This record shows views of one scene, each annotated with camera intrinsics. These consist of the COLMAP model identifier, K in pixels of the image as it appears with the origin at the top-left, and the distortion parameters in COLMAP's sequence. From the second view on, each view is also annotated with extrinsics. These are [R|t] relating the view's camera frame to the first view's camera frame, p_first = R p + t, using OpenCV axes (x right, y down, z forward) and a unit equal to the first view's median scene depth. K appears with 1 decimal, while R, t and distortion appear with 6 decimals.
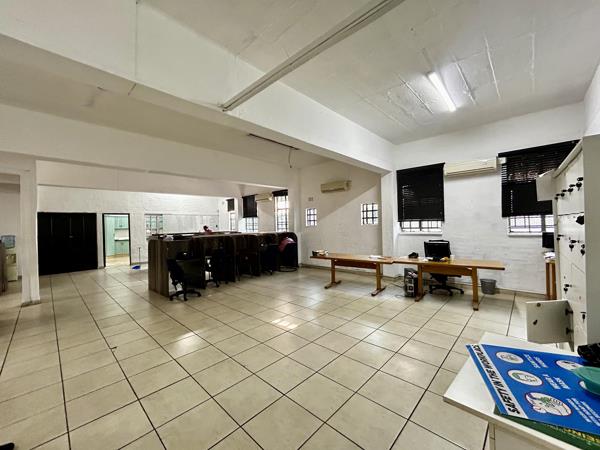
lens RADIAL K [[242.2, 0, 297.7], [0, 242.2, 223.3], [0, 0, 1]] dist [0.003330, 0.000067]
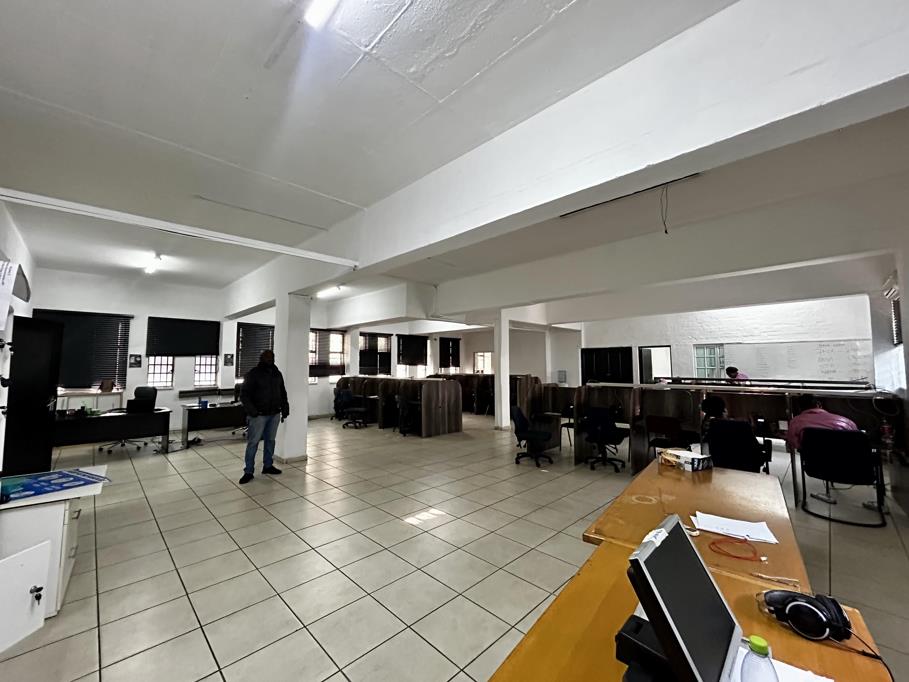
lens RADIAL K [[367.0, 0, 452.1], [0, 367.0, 339.2], [0, 0, 1]] dist [0.003330, 0.000067]
pose [[-0.028851, -0.046811, -0.998487, 0.514229], [0.011647, 0.998819, -0.047163, -0.021755], [0.999516, -0.012990, -0.028271, 0.561882]]
